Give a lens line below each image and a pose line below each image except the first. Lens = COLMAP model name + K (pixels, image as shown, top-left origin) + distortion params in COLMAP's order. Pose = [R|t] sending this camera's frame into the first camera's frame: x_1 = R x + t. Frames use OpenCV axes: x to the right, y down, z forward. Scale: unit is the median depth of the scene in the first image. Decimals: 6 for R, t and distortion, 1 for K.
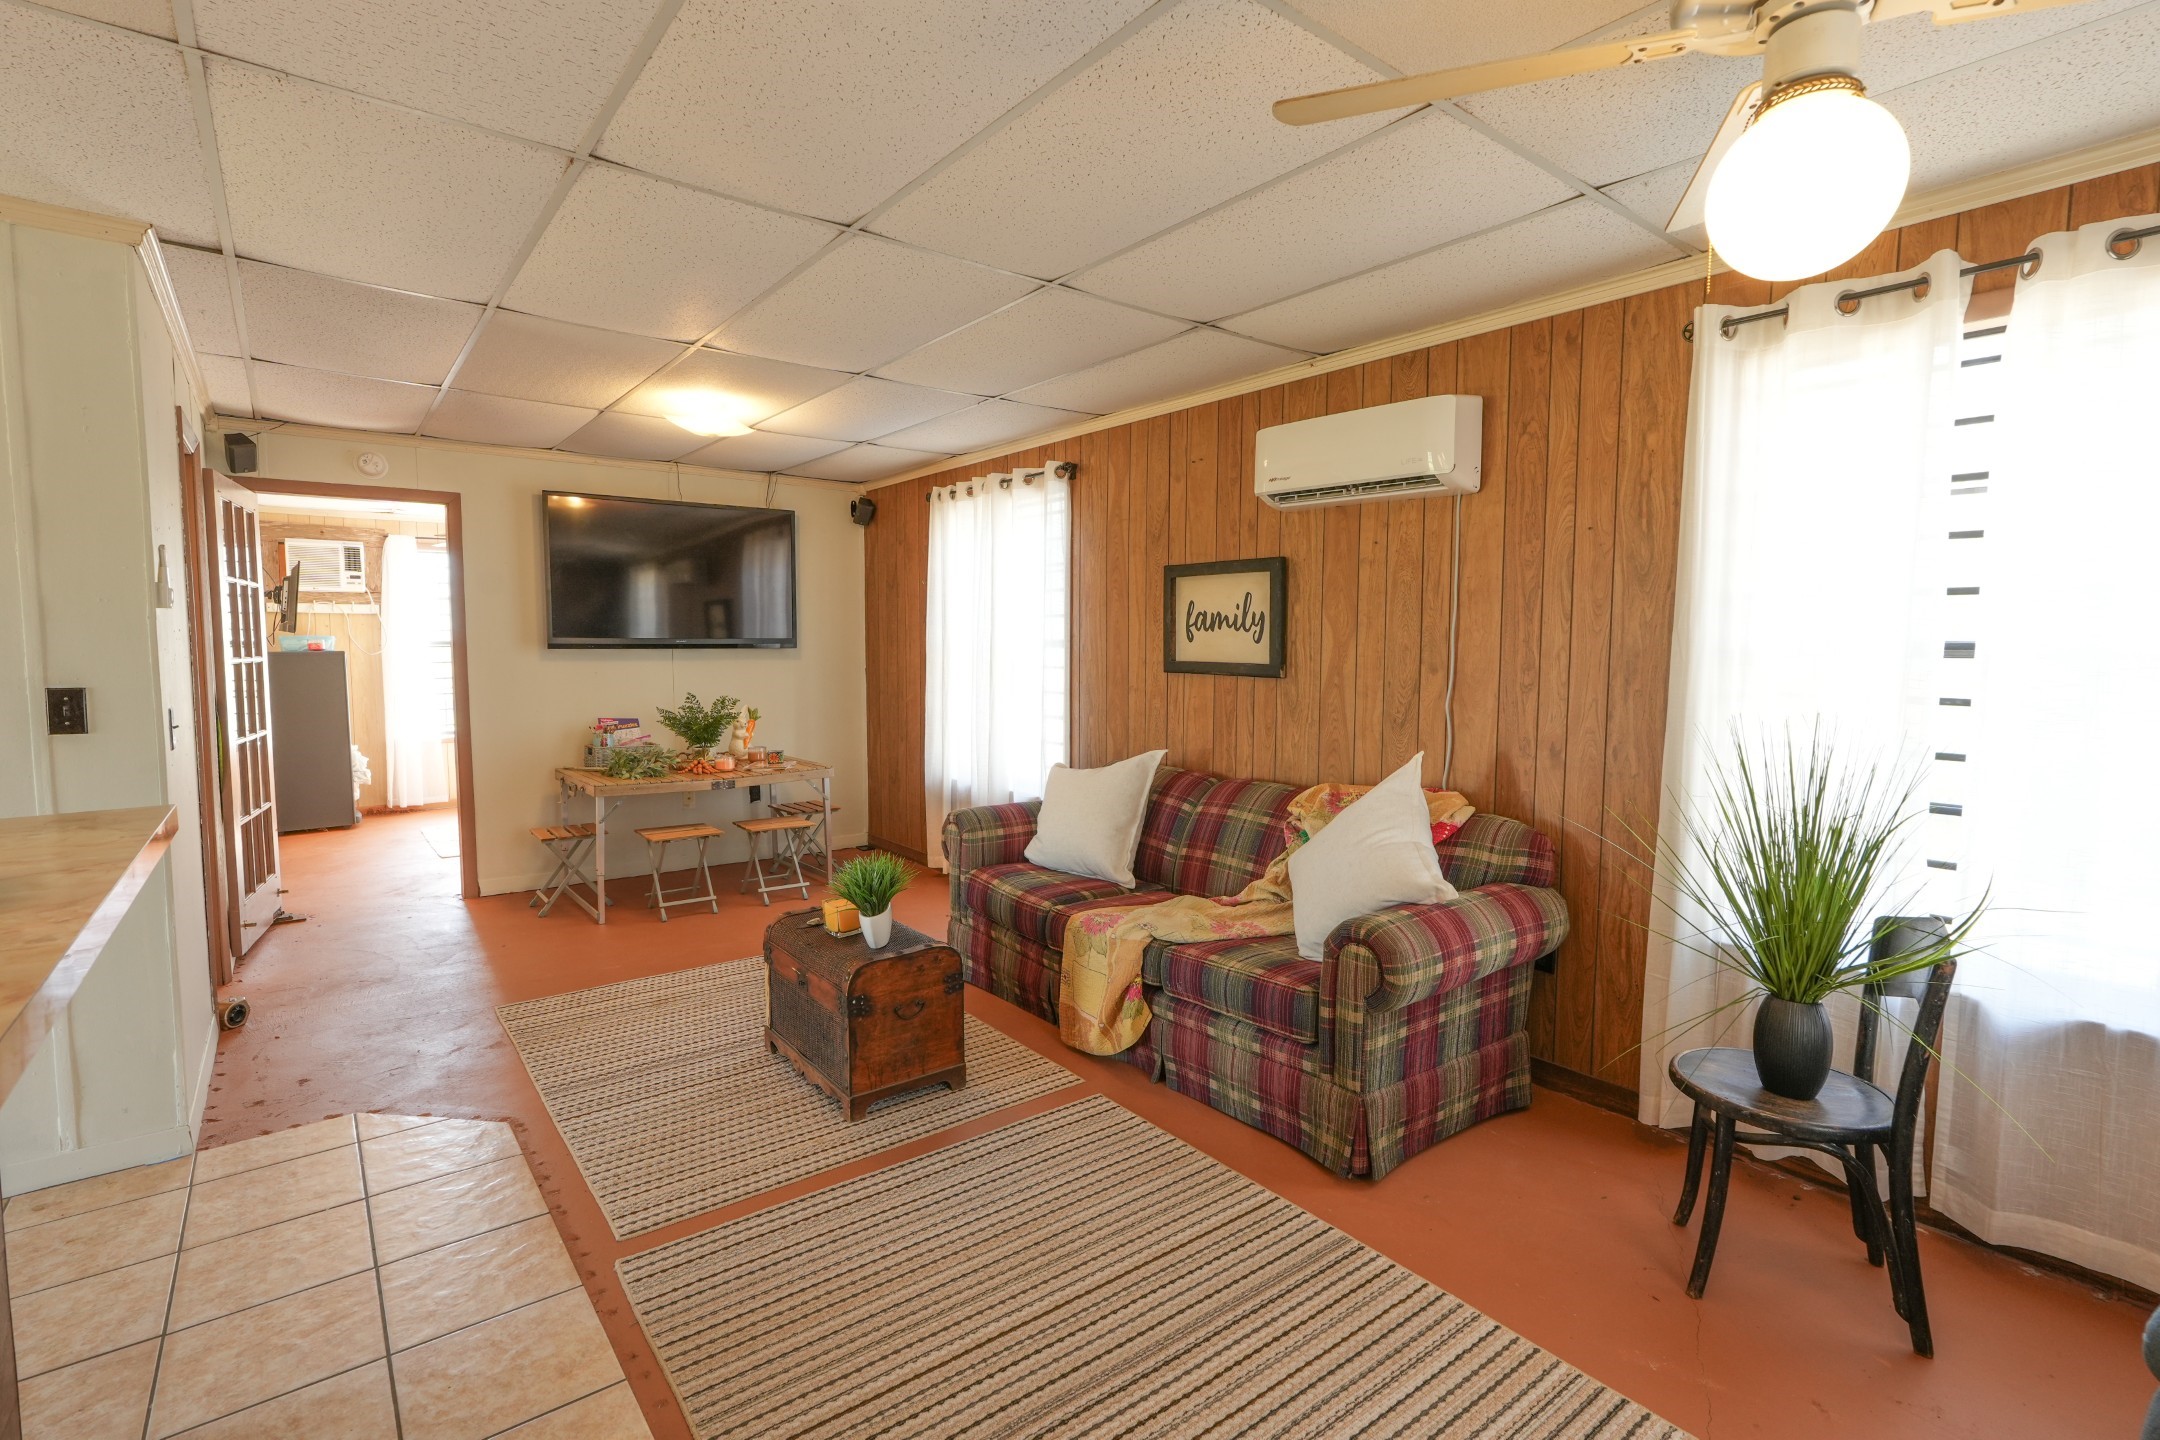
lens RADIAL K [[996.0, 0, 1080.0], [0, 996.0, 720.0], [0, 0, 1]] dist [-0.009848, 0.000372]
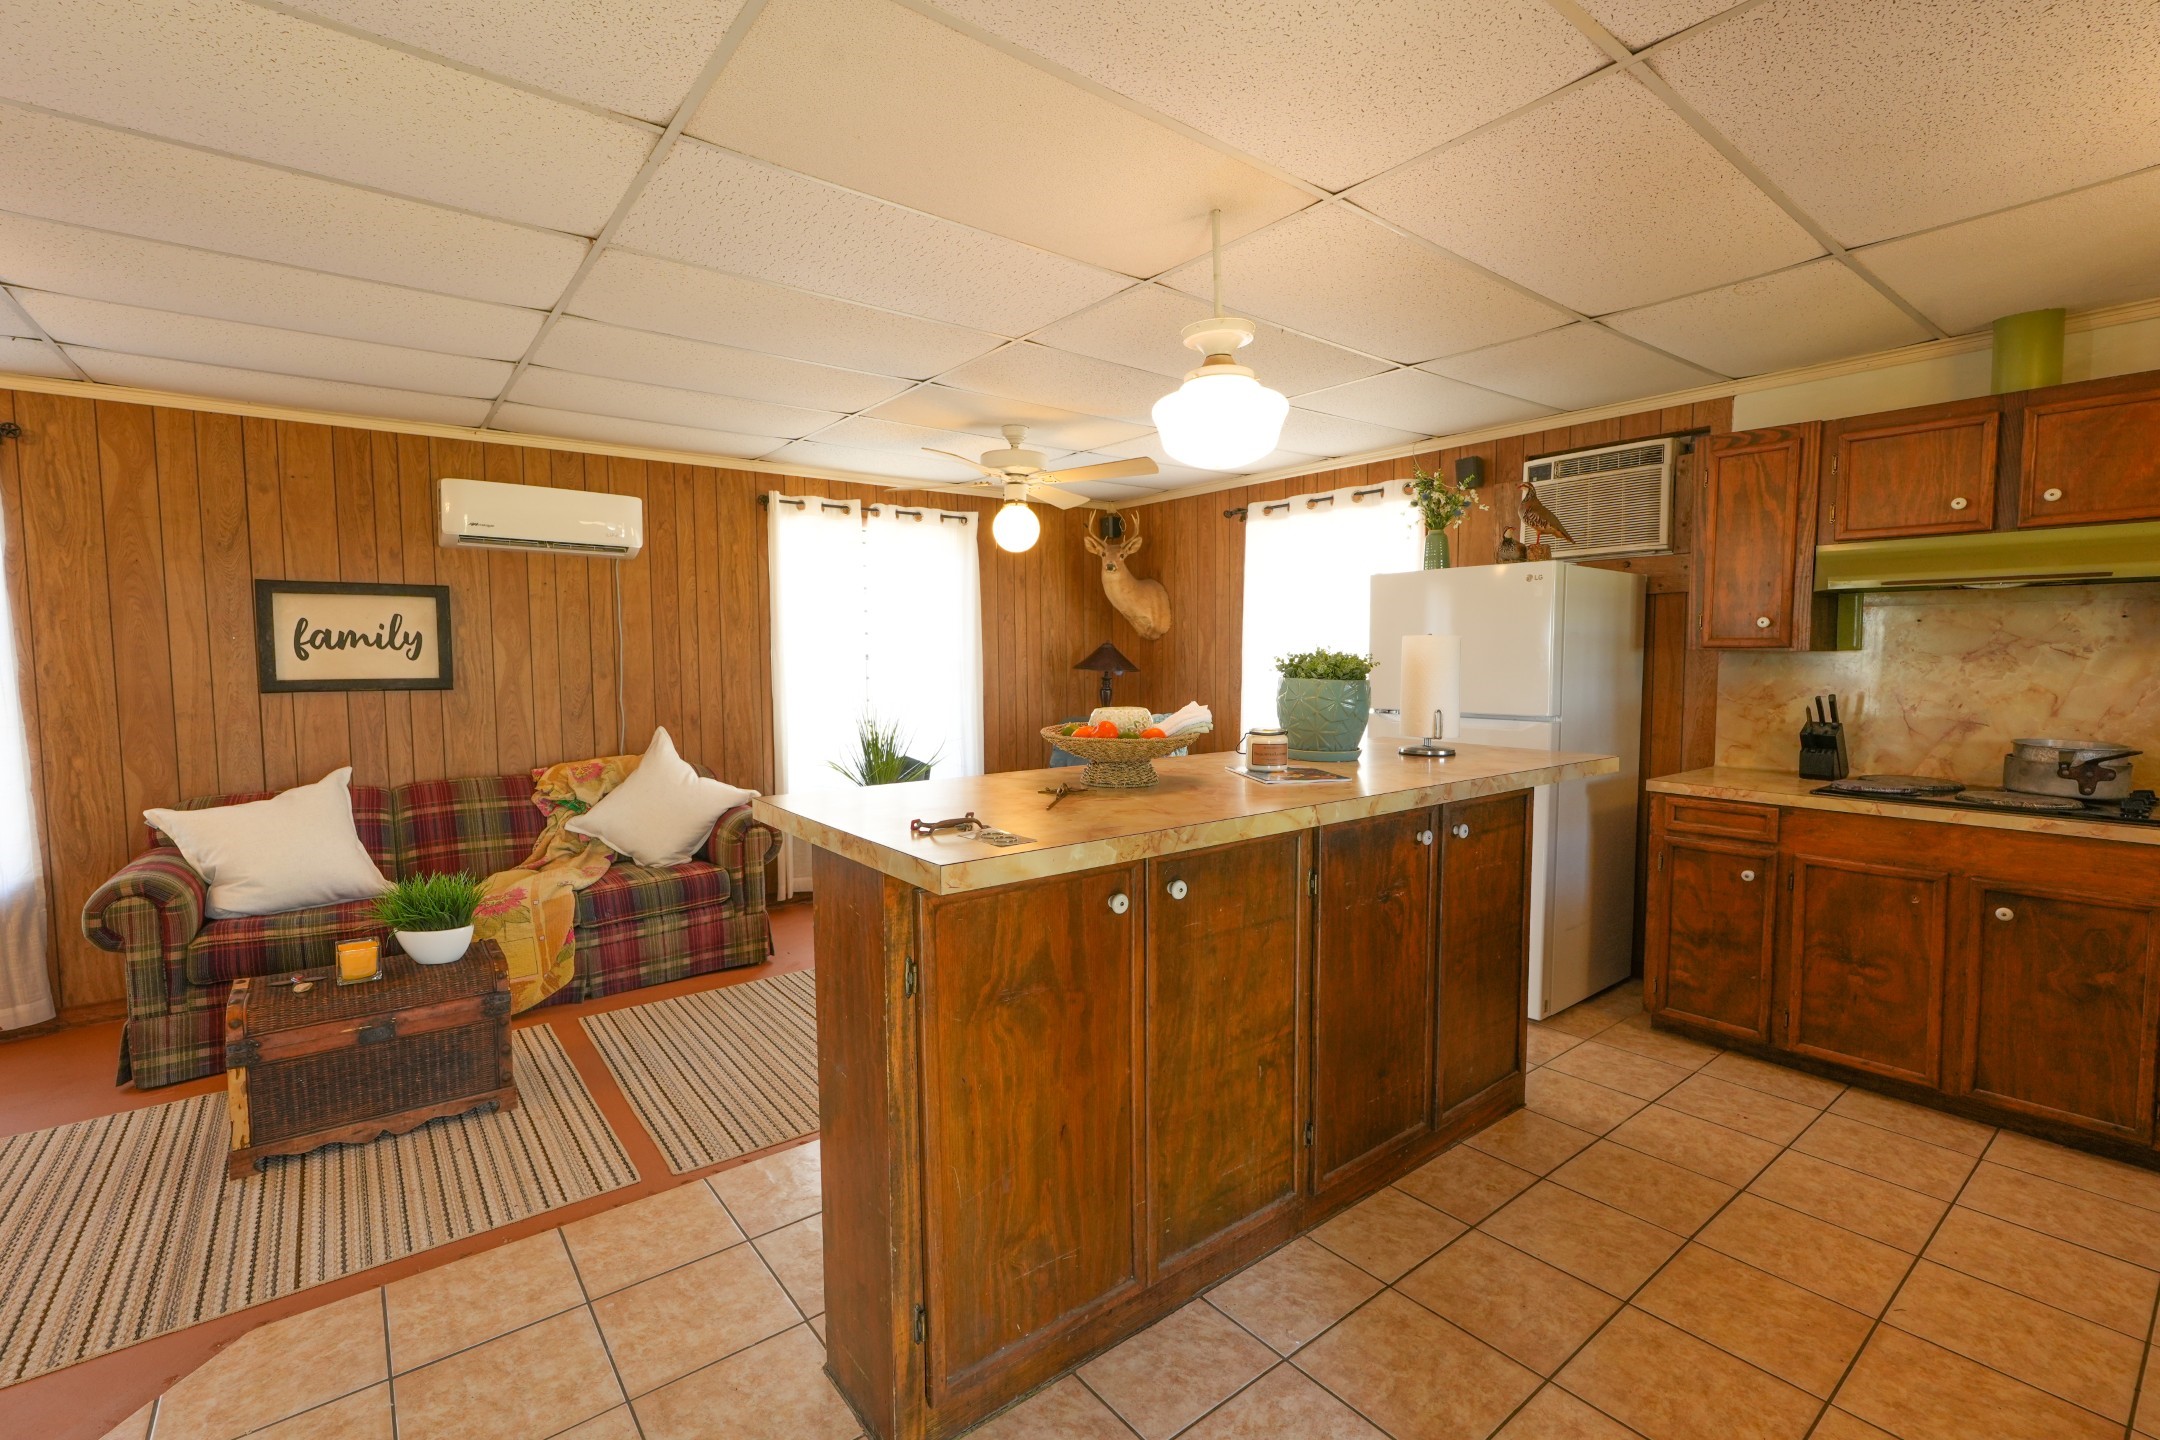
lens RADIAL K [[961.1, 0, 1072.8], [0, 961.1, 715.3], [0, 0, 1]] dist [-0.016202, 0.007670]
pose [[0.010148, -0.071513, 0.997388, -1.050231], [0.084334, 0.993947, 0.070408, -0.033895], [-0.996386, 0.083399, 0.016118, 0.298002]]
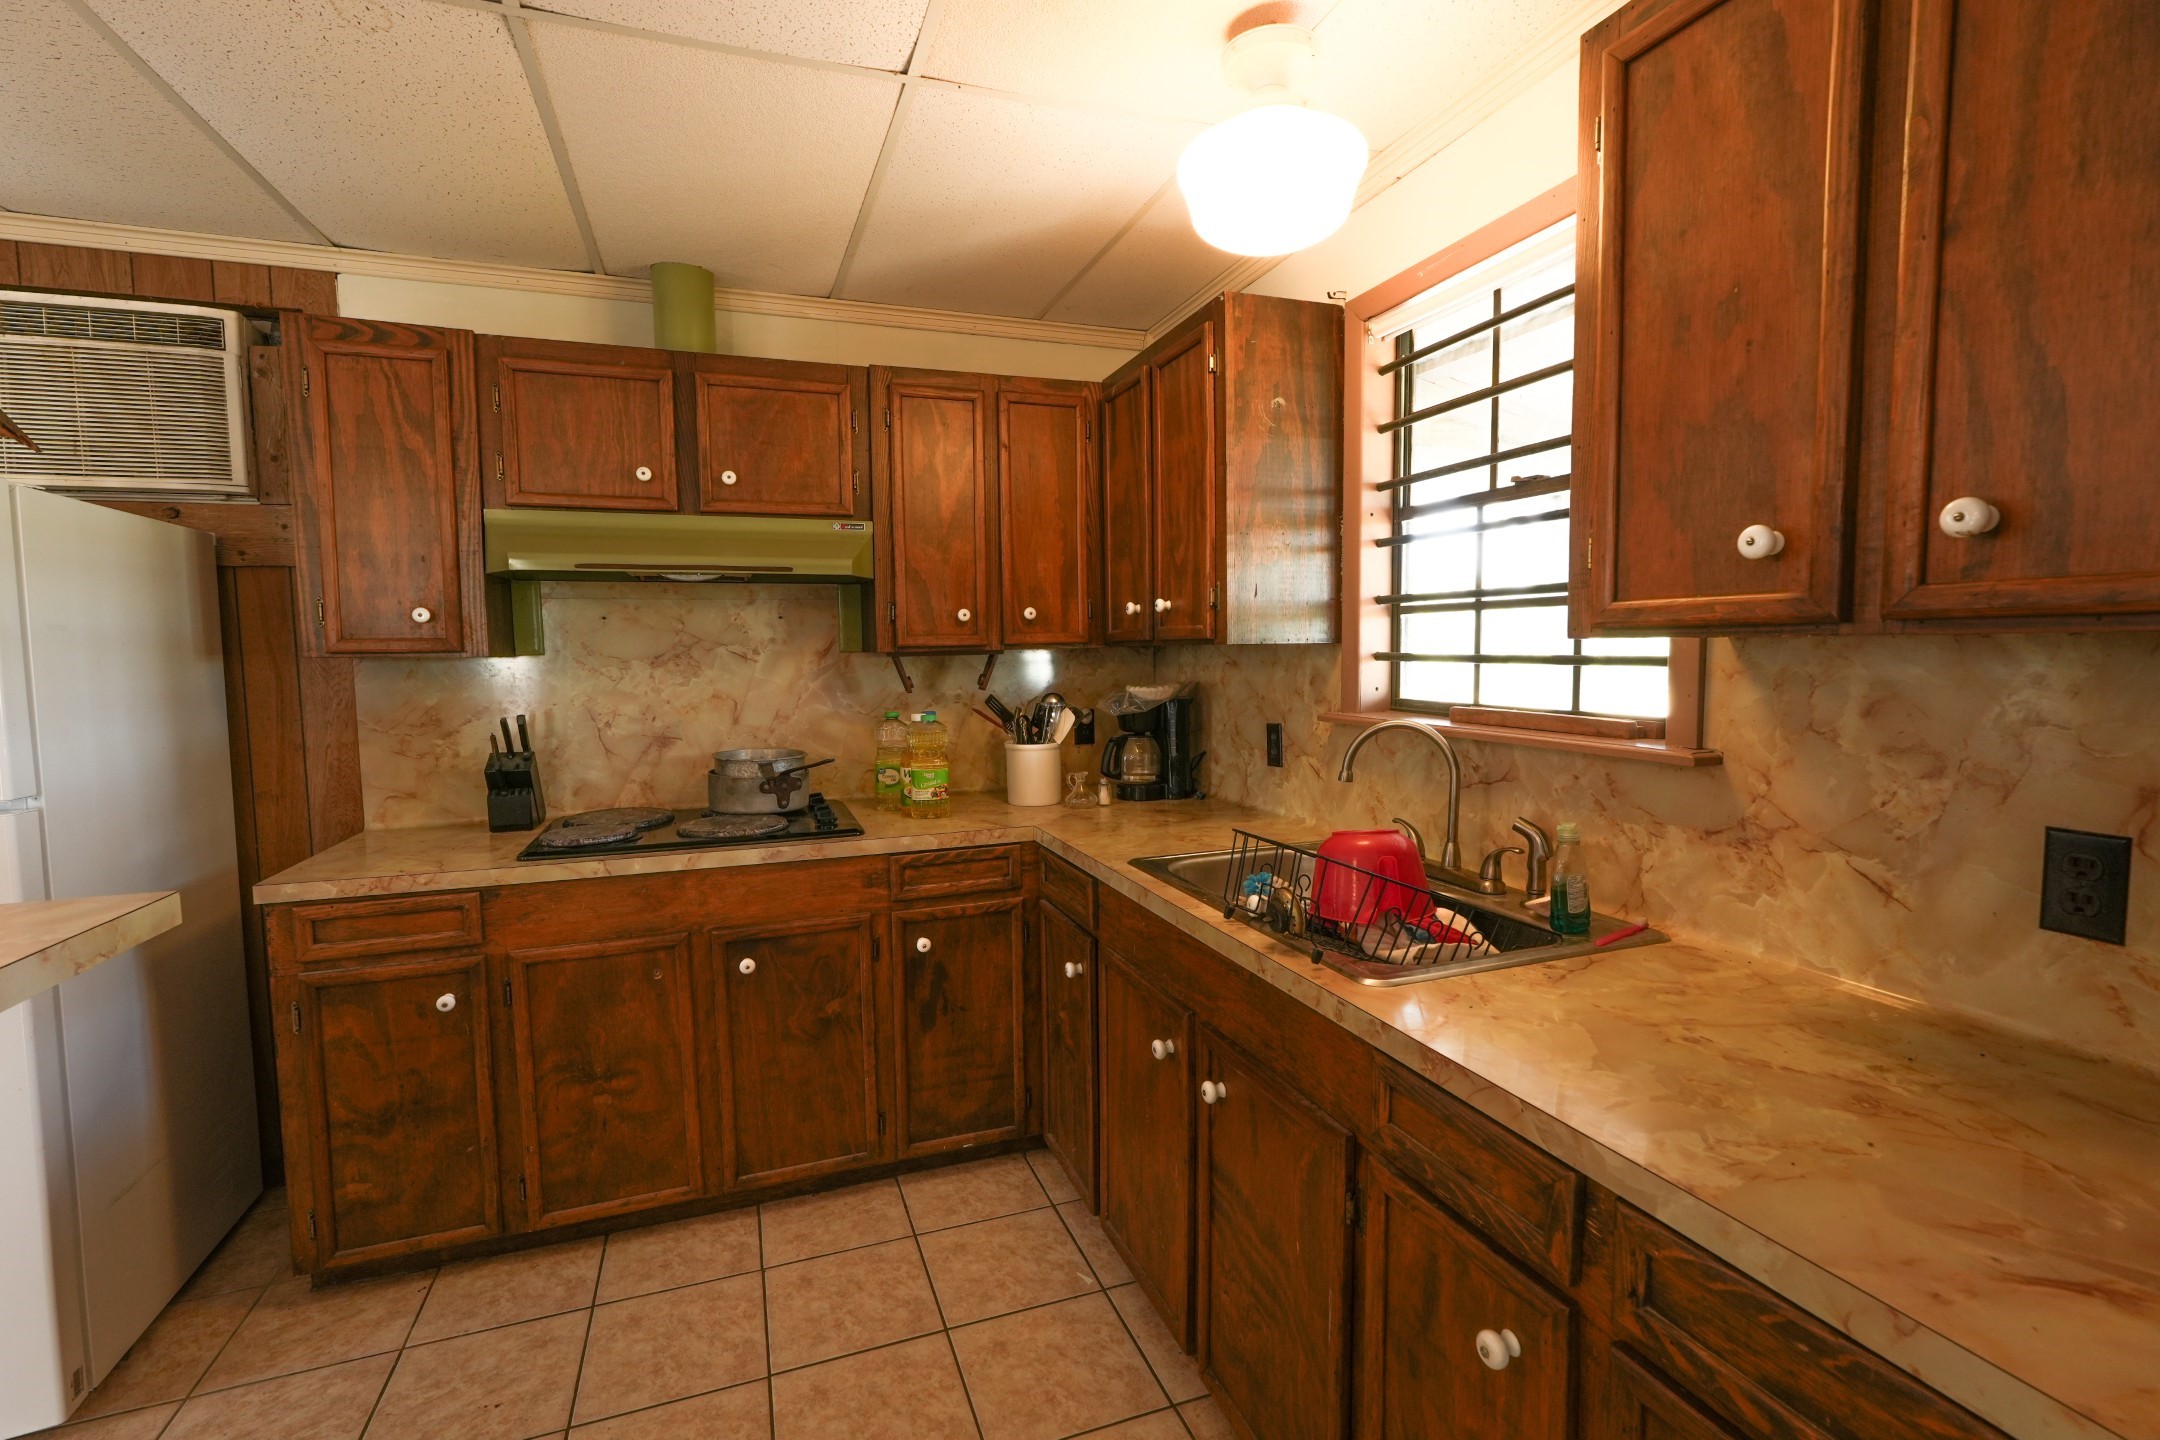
lens RADIAL K [[961.1, 0, 1072.8], [0, 961.1, 715.3], [0, 0, 1]] dist [-0.016202, 0.007670]
pose [[-0.948412, -0.016717, 0.316601, -0.693856], [0.032945, 0.988006, 0.150860, -0.016293], [-0.315325, 0.153508, -0.936486, 0.085080]]
